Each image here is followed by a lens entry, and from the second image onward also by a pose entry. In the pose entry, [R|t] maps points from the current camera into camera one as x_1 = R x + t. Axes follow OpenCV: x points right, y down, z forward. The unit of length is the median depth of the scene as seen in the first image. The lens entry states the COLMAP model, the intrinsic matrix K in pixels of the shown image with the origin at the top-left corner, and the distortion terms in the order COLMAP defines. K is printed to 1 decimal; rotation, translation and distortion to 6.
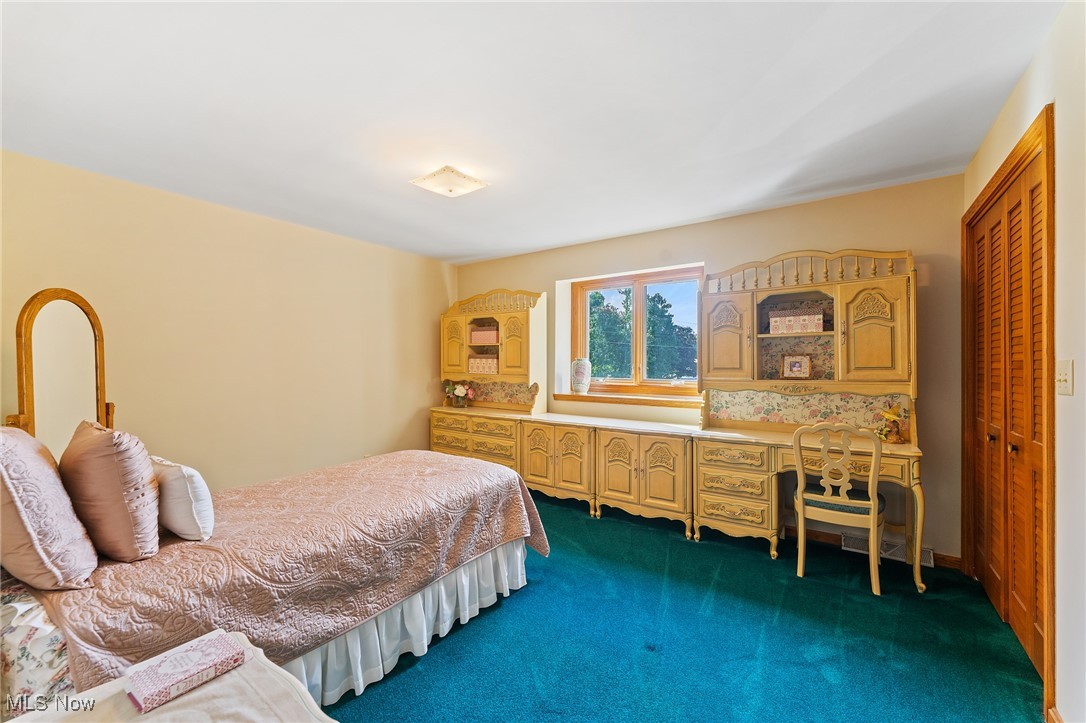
lens RADIAL K [[431.3, 0, 542.6], [0, 431.3, 362.7], [0, 0, 1]] dist [-0.001756, -0.000150]
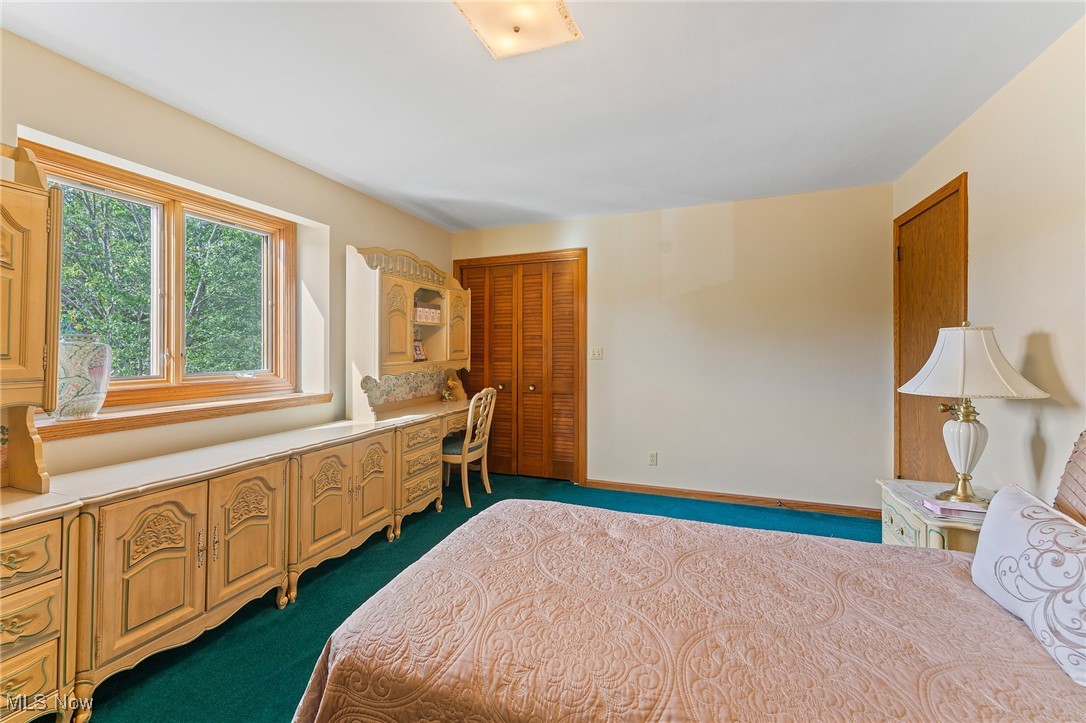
lens RADIAL K [[431.3, 0, 543.2], [0, 431.3, 344.7], [0, 0, 1]] dist [-0.001756, -0.000150]
pose [[-0.239686, 0.006967, 0.970826, -0.592115], [-0.001811, 0.999969, -0.007624, 0.002055], [-0.970849, -0.003585, -0.239666, 0.866670]]
